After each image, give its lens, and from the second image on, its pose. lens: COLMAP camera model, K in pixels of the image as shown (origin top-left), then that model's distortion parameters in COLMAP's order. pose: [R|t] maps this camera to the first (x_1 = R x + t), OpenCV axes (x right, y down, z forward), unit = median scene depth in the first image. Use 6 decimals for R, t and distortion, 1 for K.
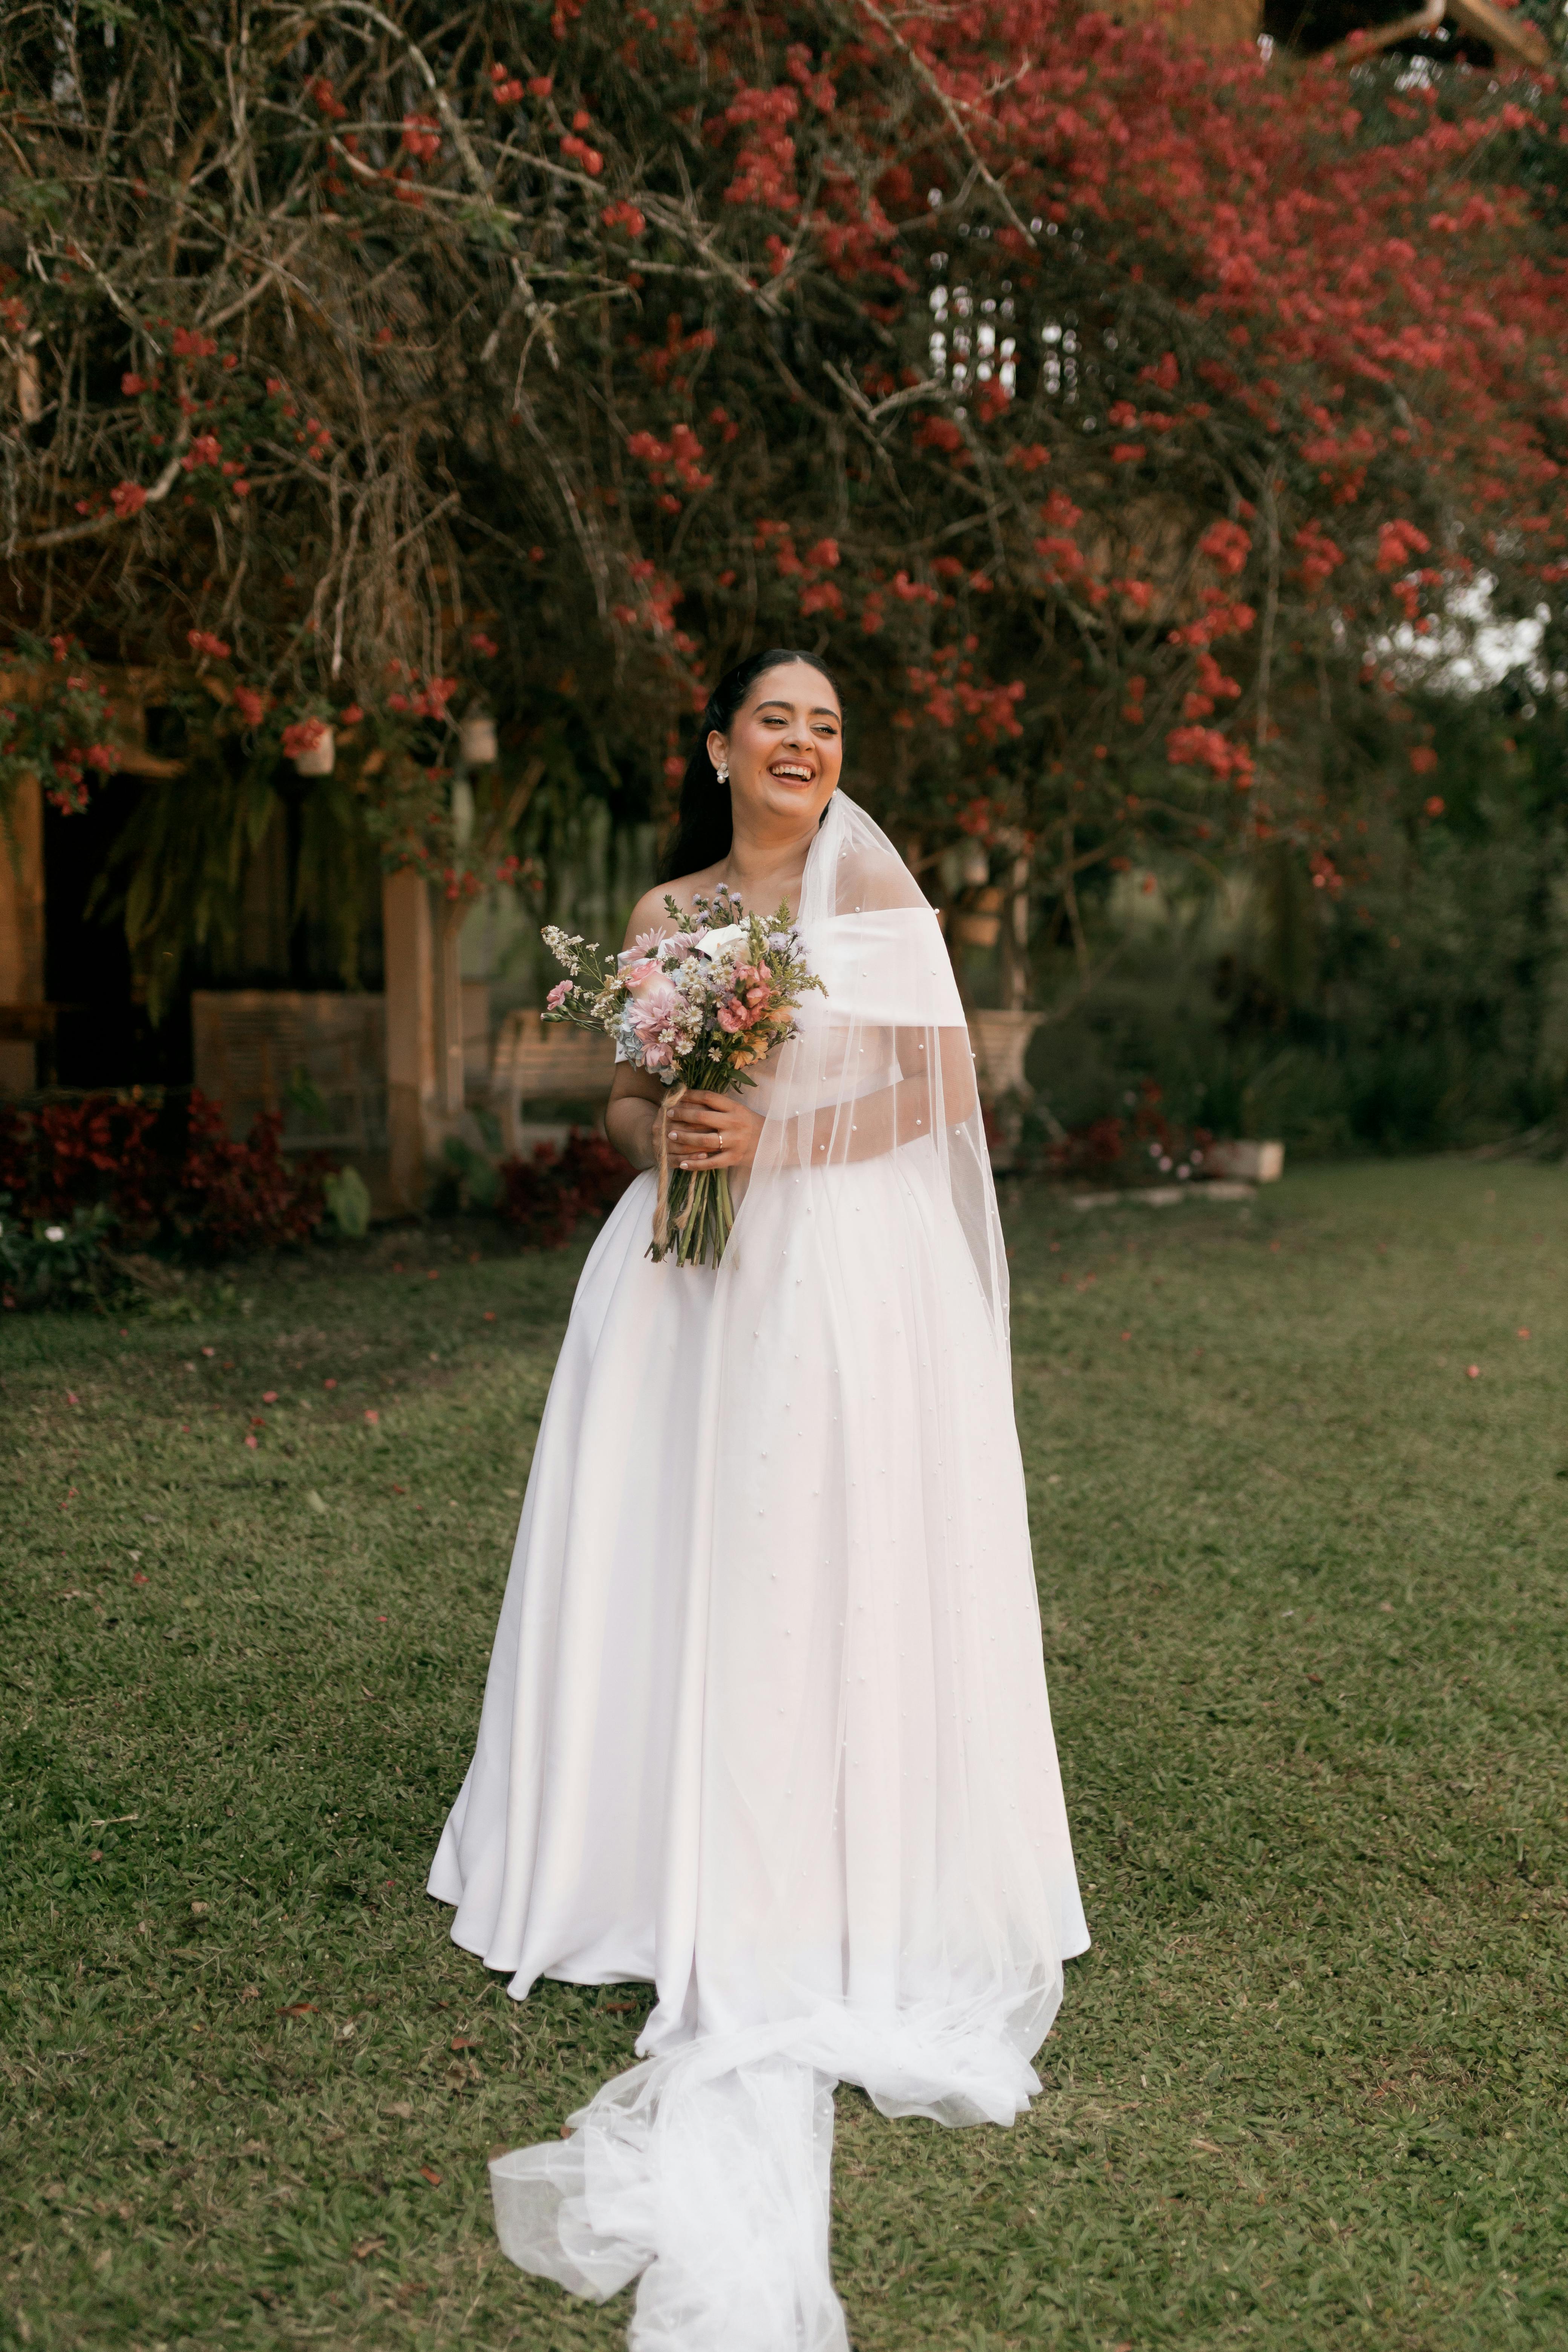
lens RADIAL K [[2335.4, 0, 735.6], [0, 2335.4, 1172.6], [0, 0, 1]] dist [-0.022256, 0.126578]
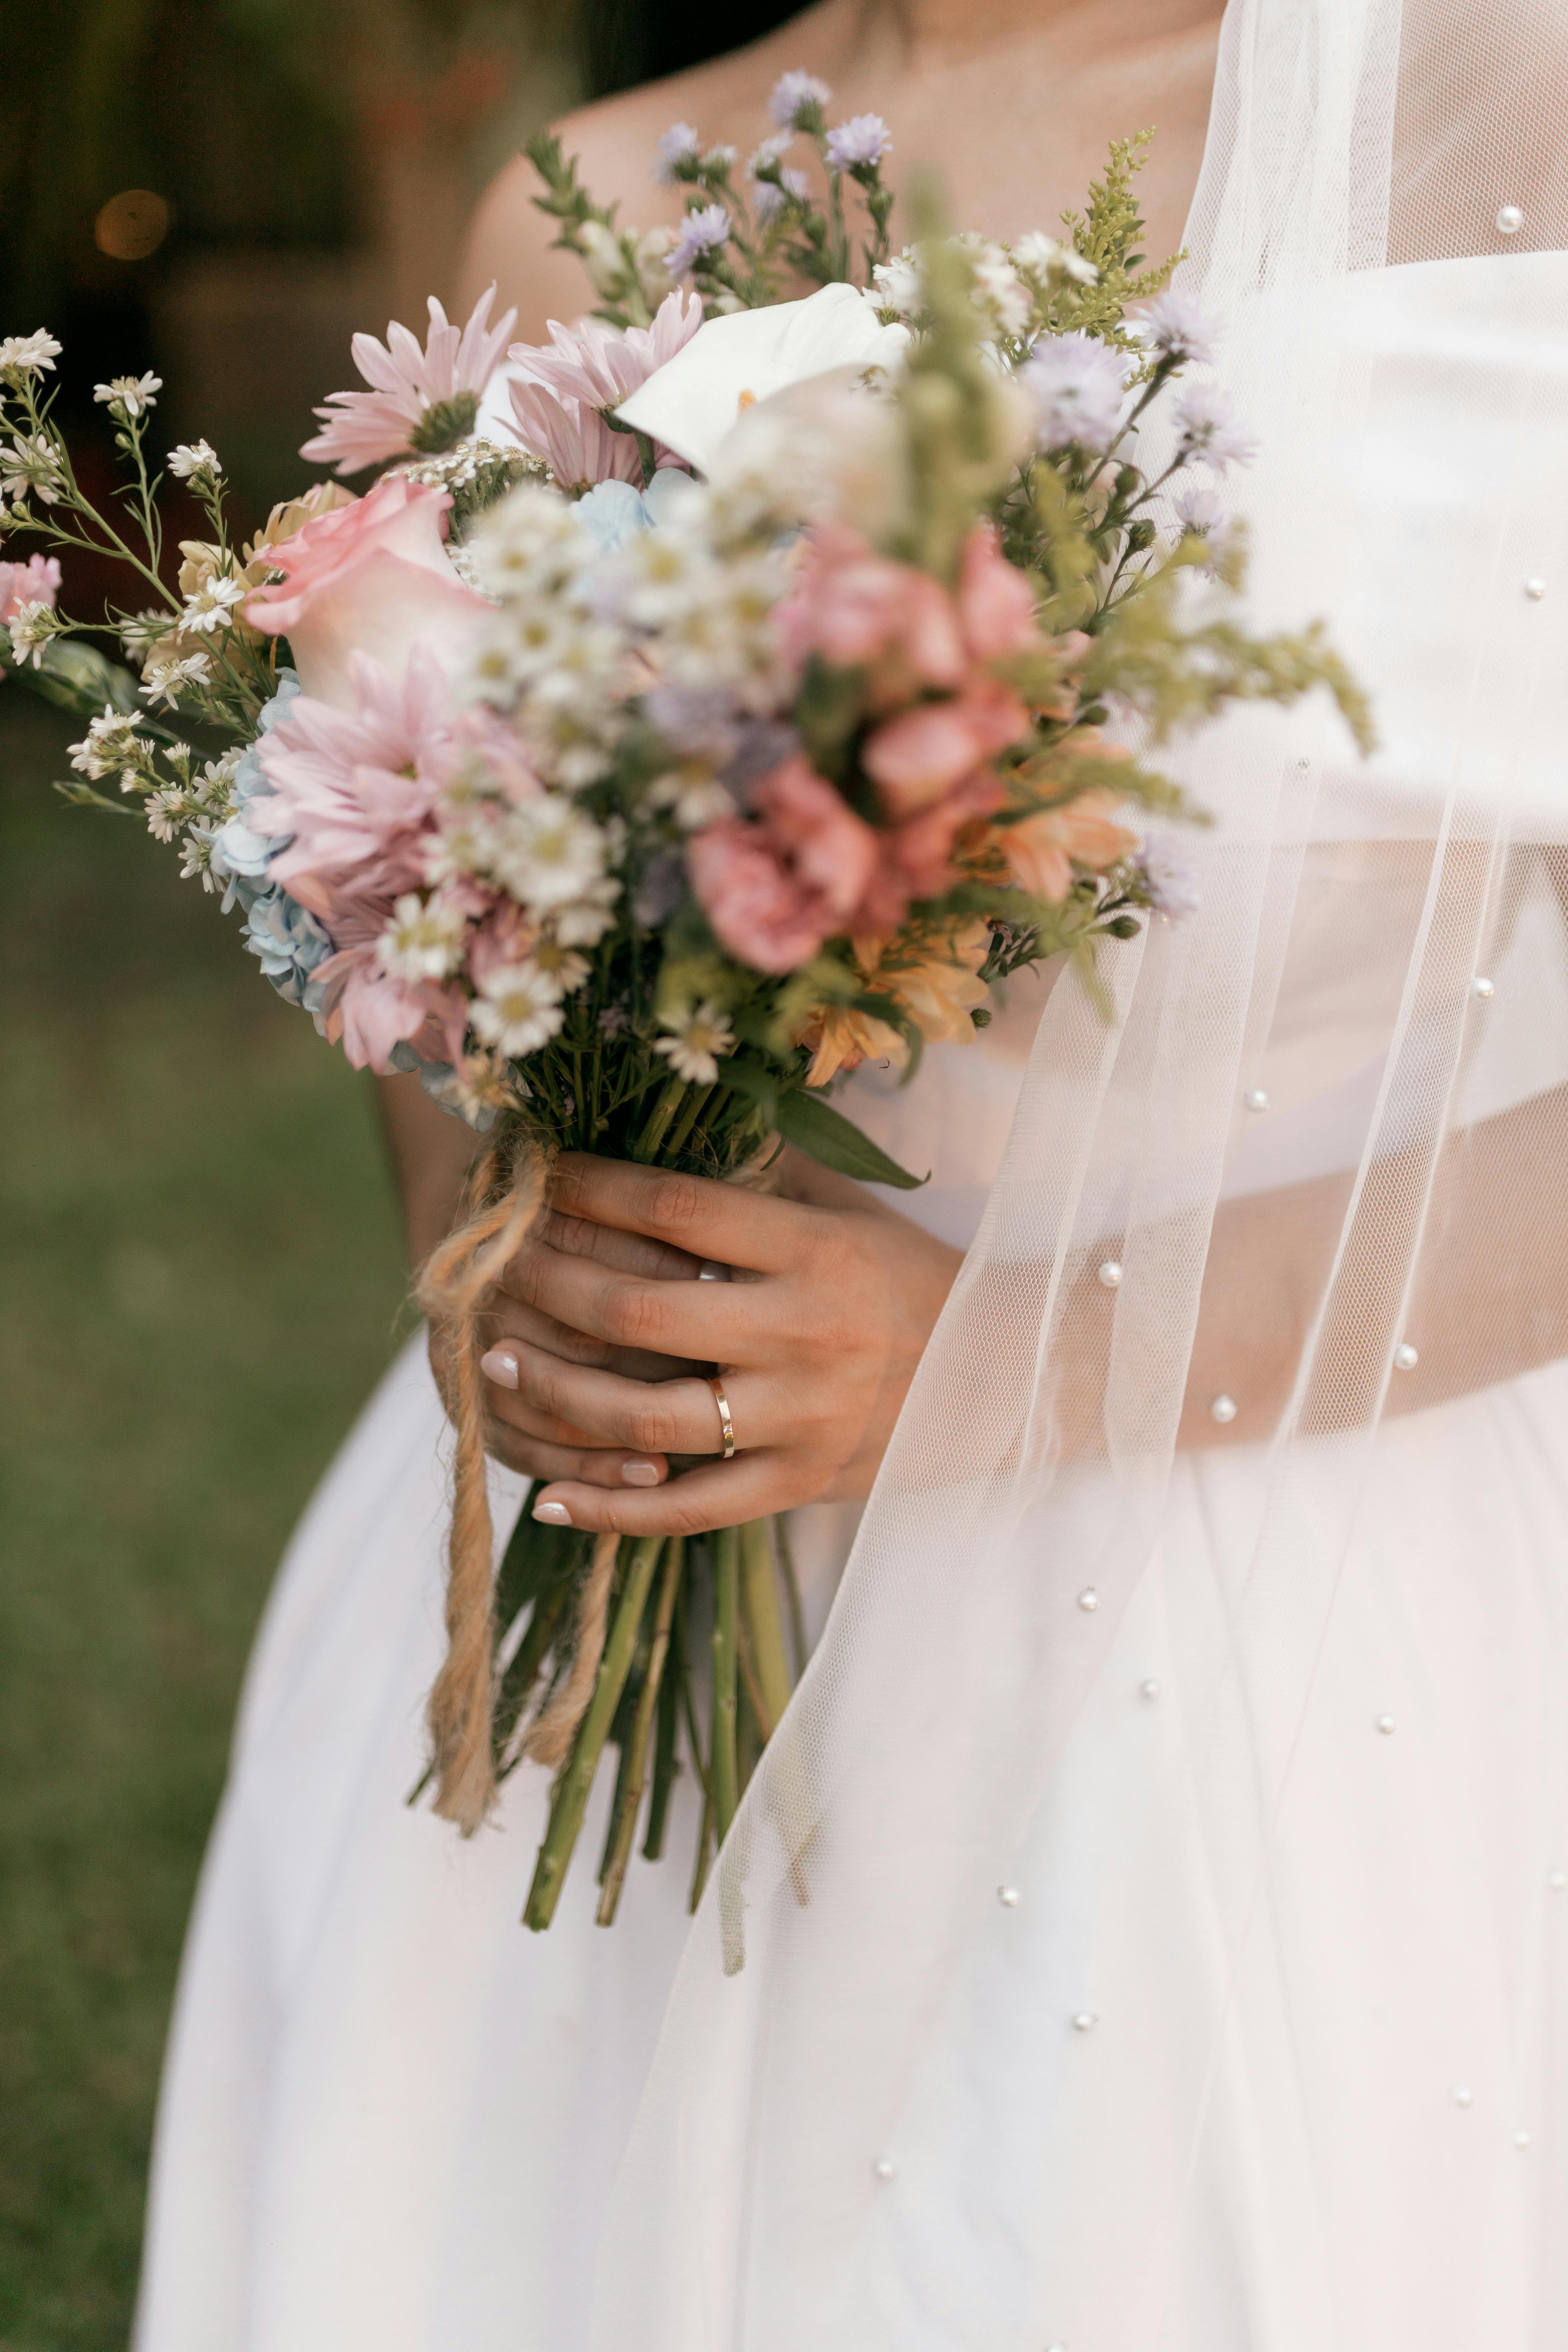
lens RADIAL K [[2335.4, 0, 735.6], [0, 2335.4, 1172.6], [0, 0, 1]] dist [-0.022256, 0.126578]
pose [[0.996115, 0.046436, -0.074819, 0.008478], [-0.027016, 0.969839, 0.242244, -0.083717], [0.083811, -0.239281, 0.967326, 0.813194]]
